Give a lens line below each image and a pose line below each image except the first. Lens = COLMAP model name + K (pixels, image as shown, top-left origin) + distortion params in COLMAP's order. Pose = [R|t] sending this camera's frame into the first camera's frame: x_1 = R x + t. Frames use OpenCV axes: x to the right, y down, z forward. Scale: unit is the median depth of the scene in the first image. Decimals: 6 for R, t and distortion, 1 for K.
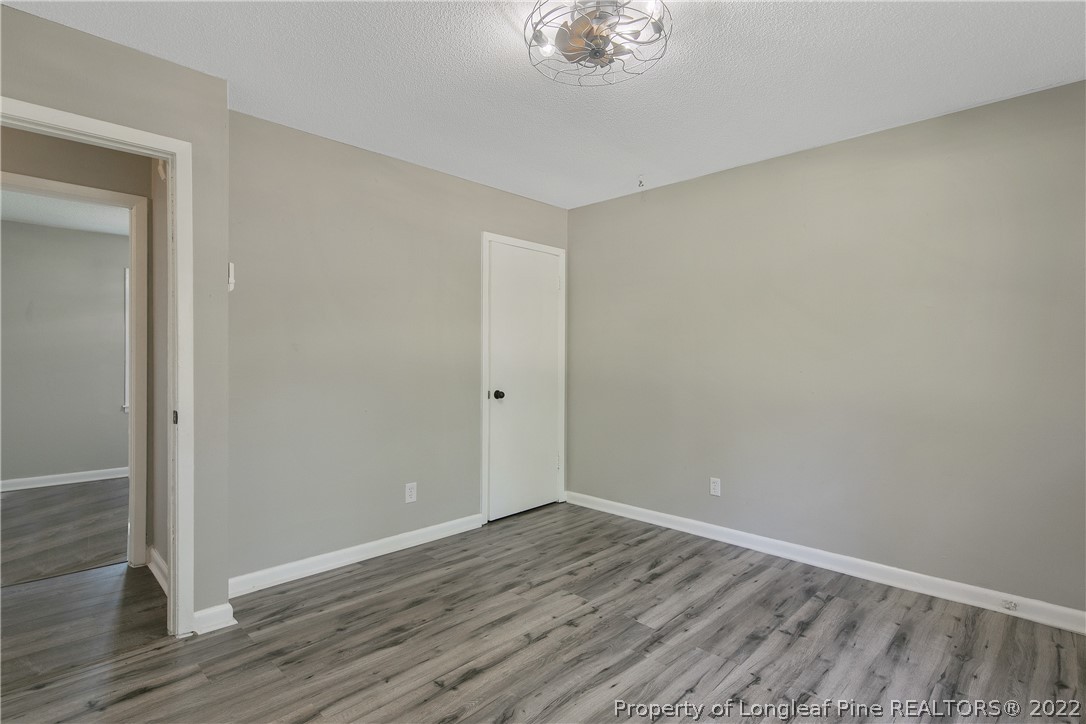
lens RADIAL K [[525.7, 0, 542.5], [0, 525.7, 359.9], [0, 0, 1]] dist [-0.005424, -0.002287]
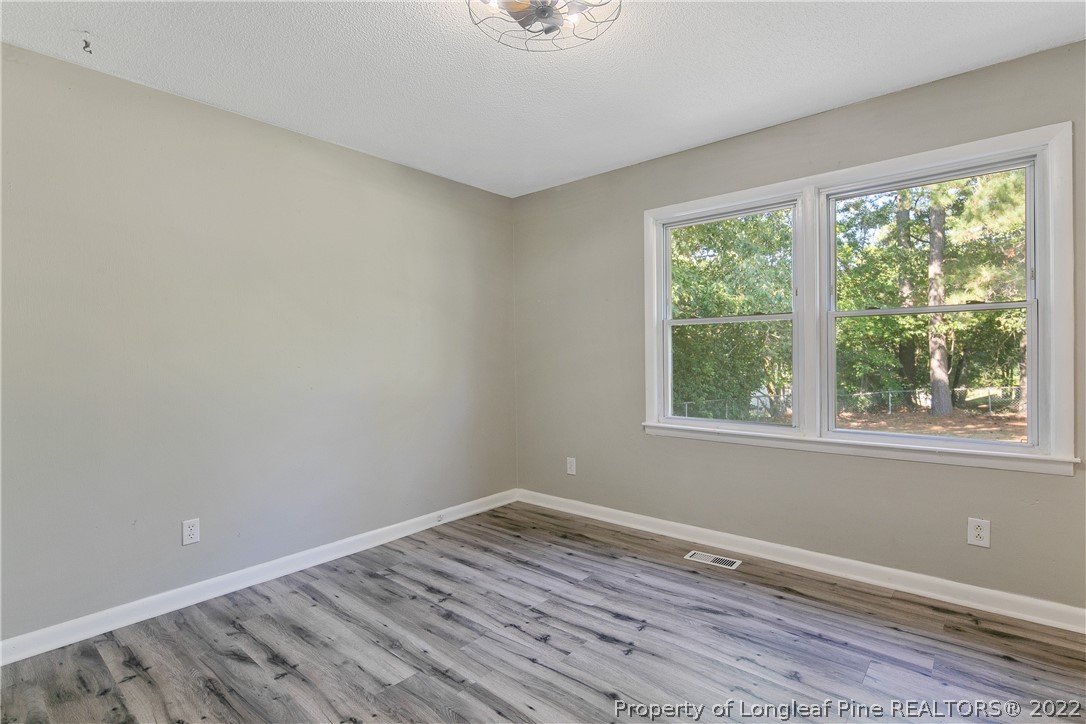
lens RADIAL K [[525.7, 0, 544.2], [0, 525.7, 356.6], [0, 0, 1]] dist [-0.005424, -0.002287]
pose [[-0.064200, -0.014206, 0.997836, -0.556001], [0.017606, 0.999727, 0.015365, -0.001088], [-0.997782, 0.018554, -0.063932, 0.744436]]
